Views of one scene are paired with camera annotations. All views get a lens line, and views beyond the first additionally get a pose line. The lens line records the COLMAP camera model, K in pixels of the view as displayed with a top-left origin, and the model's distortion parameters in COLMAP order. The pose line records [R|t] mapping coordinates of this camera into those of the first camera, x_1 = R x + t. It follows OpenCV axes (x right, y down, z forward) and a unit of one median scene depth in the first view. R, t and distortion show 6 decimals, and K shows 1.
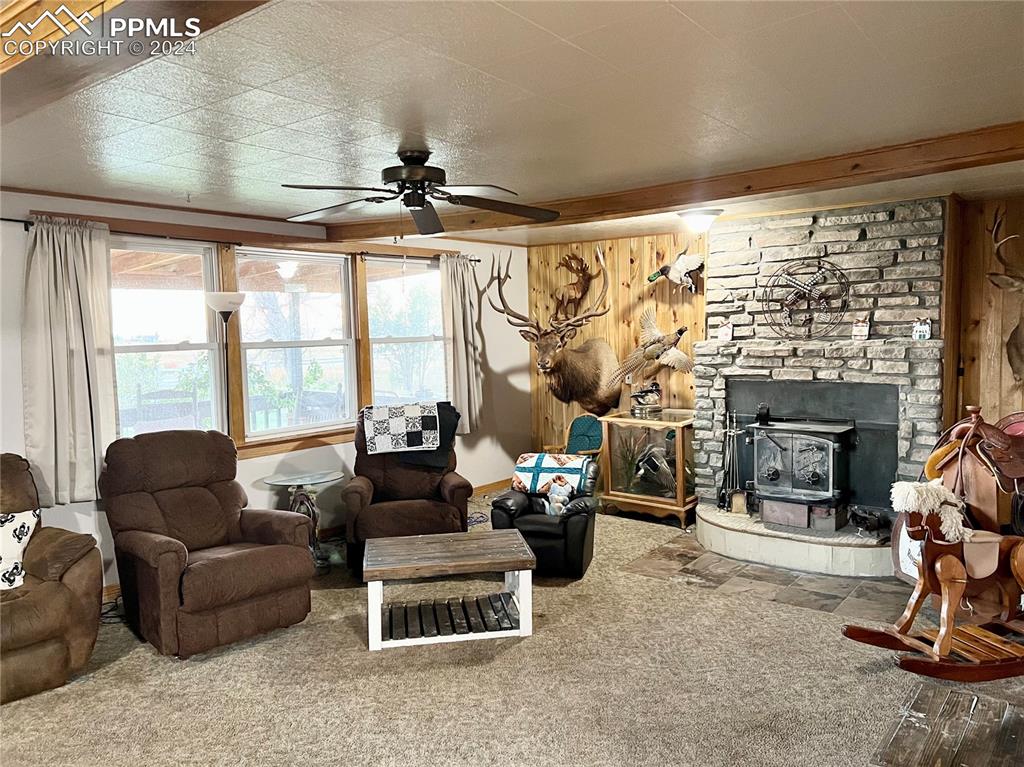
lens RADIAL K [[760.8, 0, 512.8], [0, 760.8, 387.0], [0, 0, 1]] dist [0.008368, -0.007011]
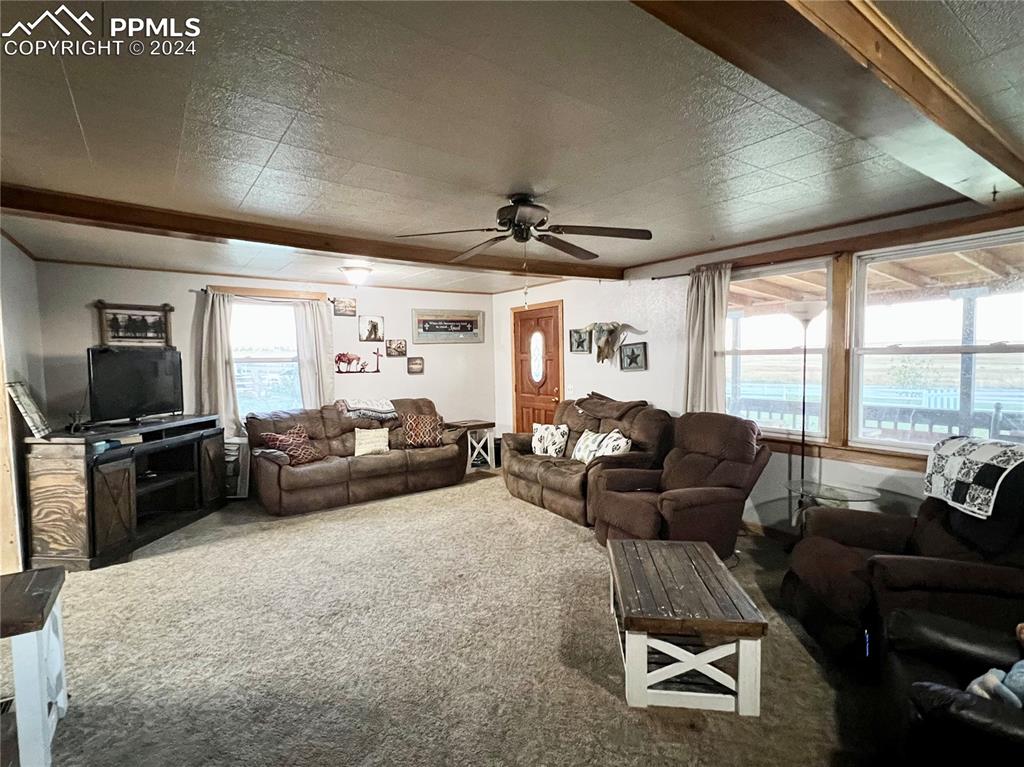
lens RADIAL K [[505.2, 0, 517.9], [0, 505.2, 382.2], [0, 0, 1]] dist [0.002360, -0.000721]
pose [[-0.278586, 0.078257, -0.957218, 0.407704], [-0.052859, 0.993915, 0.096641, -0.052789], [0.958955, 0.077521, -0.272754, 0.731964]]
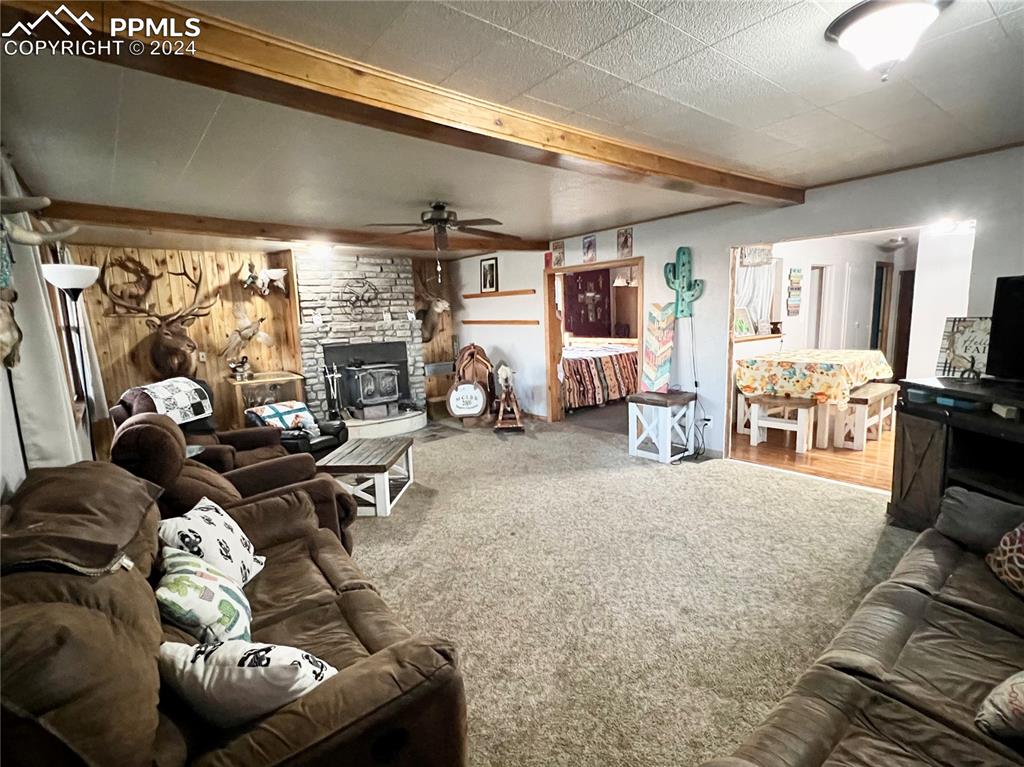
lens RADIAL K [[505.2, 0, 514.6], [0, 505.2, 384.3], [0, 0, 1]] dist [0.002360, -0.000721]
pose [[0.226614, -0.124265, 0.966025, -0.756761], [0.103304, 0.989300, 0.103025, 0.001664], [-0.968491, 0.076447, 0.237026, 0.340019]]
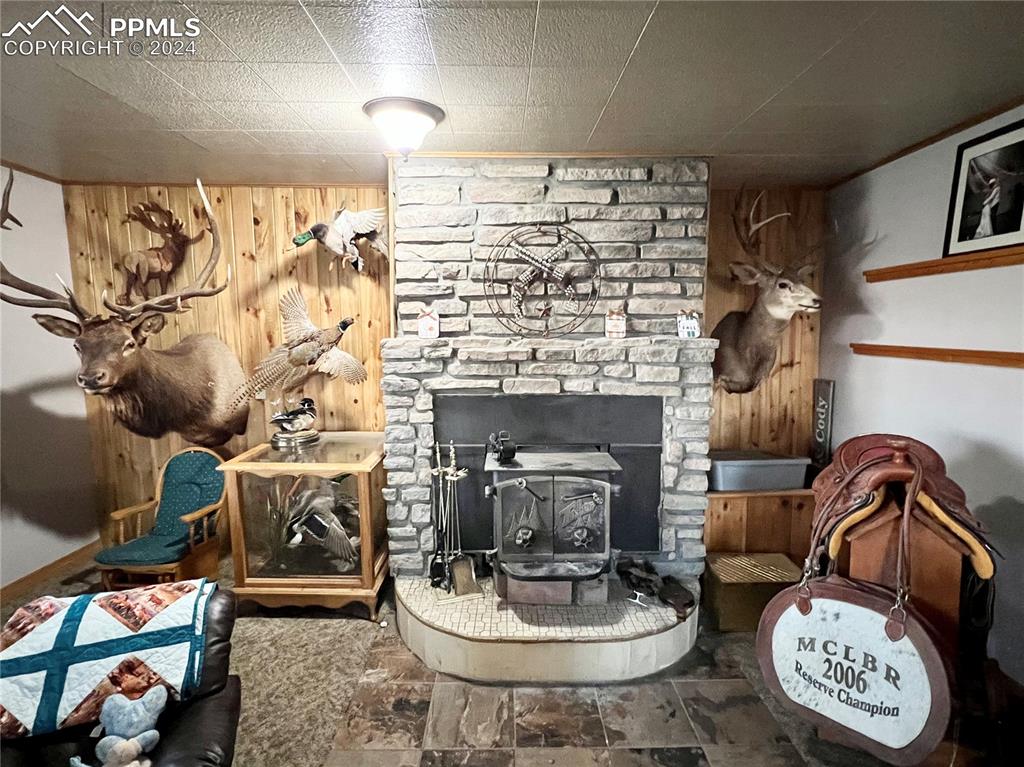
lens RADIAL K [[505.2, 0, 507.7], [0, 505.2, 389.5], [0, 0, 1]] dist [0.002360, -0.000721]
pose [[0.787432, -0.052952, 0.614123, 0.059391], [0.031502, 0.998458, 0.045698, -0.035033], [-0.615596, -0.016638, 0.787886, 0.634446]]
